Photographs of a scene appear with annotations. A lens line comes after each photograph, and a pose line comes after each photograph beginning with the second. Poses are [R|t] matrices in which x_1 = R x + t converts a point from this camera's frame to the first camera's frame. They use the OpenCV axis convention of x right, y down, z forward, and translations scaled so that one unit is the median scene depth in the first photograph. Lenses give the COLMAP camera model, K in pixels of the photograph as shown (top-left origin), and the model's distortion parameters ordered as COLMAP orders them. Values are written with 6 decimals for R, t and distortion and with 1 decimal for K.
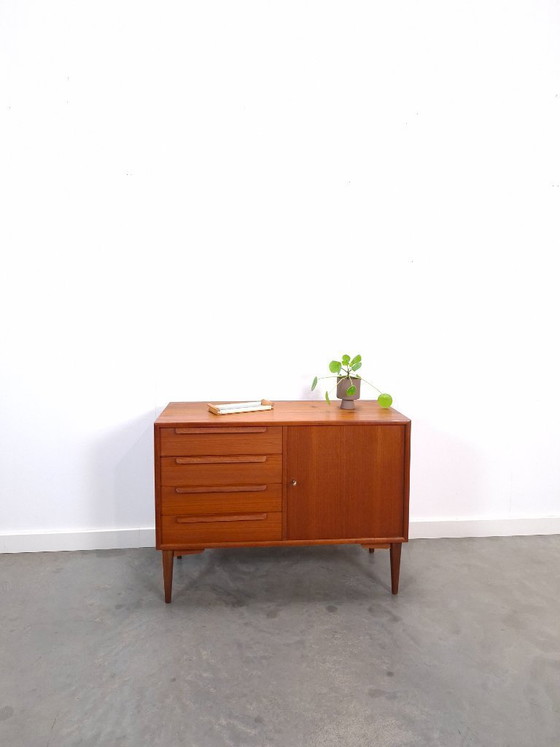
lens RADIAL K [[520.8, 0, 284.2], [0, 520.8, 367.8], [0, 0, 1]] dist [0.042911, -0.035145]
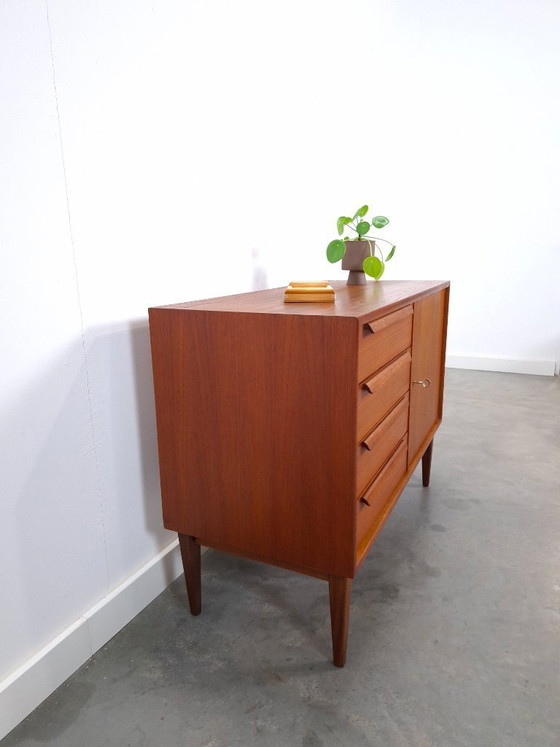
lens RADIAL K [[517.1, 0, 283.0], [0, 517.1, 375.0], [0, 0, 1]] dist [0.051198, -0.045769]
pose [[0.509801, -0.215861, 0.832771, -0.629609], [0.115618, 0.976418, 0.182317, 0.062866], [-0.852488, 0.003338, 0.522737, 0.782980]]
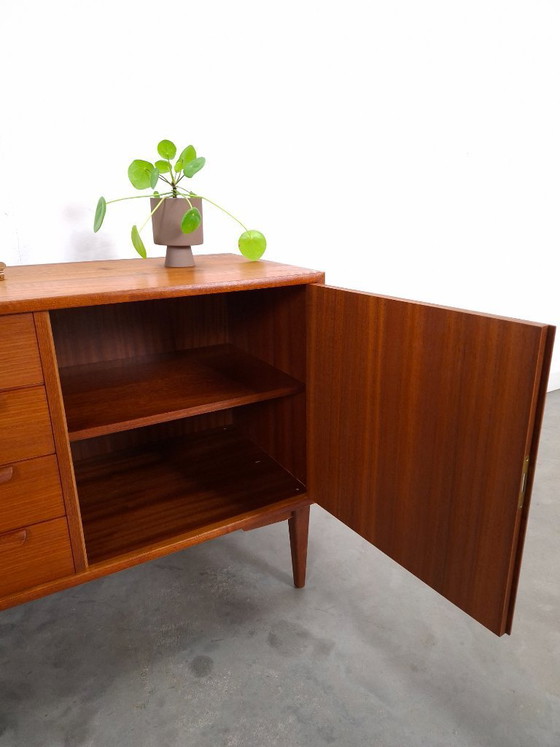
lens RADIAL K [[522.0, 0, 279.4], [0, 522.0, 370.2], [0, 0, 1]] dist [0.039647, -0.032550]
pose [[0.910556, -0.147006, 0.386364, 0.005358], [0.063029, 0.973076, 0.221699, 0.077571], [-0.408553, -0.177517, 0.895306, 0.565897]]
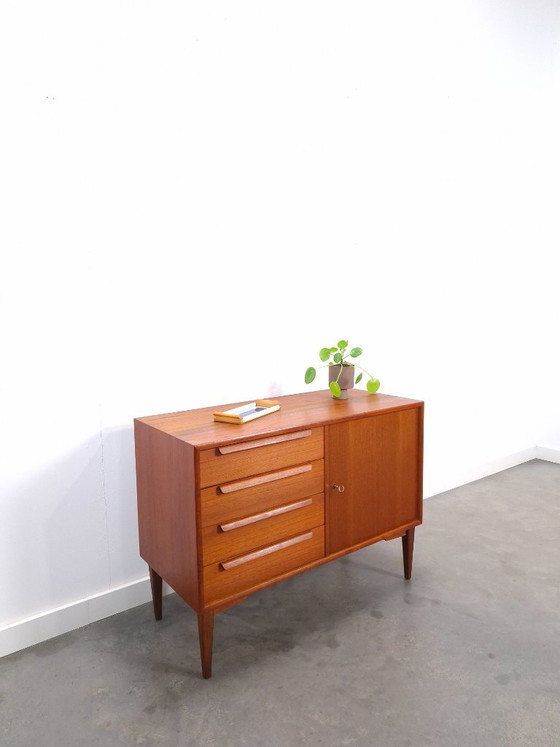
lens RADIAL K [[520.8, 0, 284.2], [0, 520.8, 367.8], [0, 0, 1]] dist [0.042911, -0.035145]
pose [[0.848229, -0.083438, 0.523017, -0.493318], [0.076566, 0.996457, 0.034793, -0.018933], [-0.524067, 0.010532, 0.851612, 0.289731]]
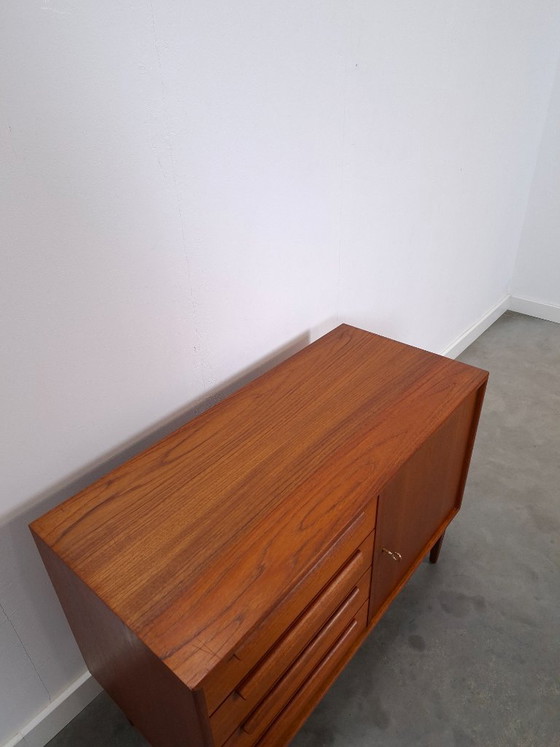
lens RADIAL K [[521.9, 0, 285.4], [0, 521.9, 372.1], [0, 0, 1]] dist [0.041563, -0.034628]
pose [[0.707560, -0.402248, 0.580995, -0.310669], [0.109188, 0.874538, 0.472506, -0.233474], [-0.698167, -0.270888, 0.662709, 0.739639]]
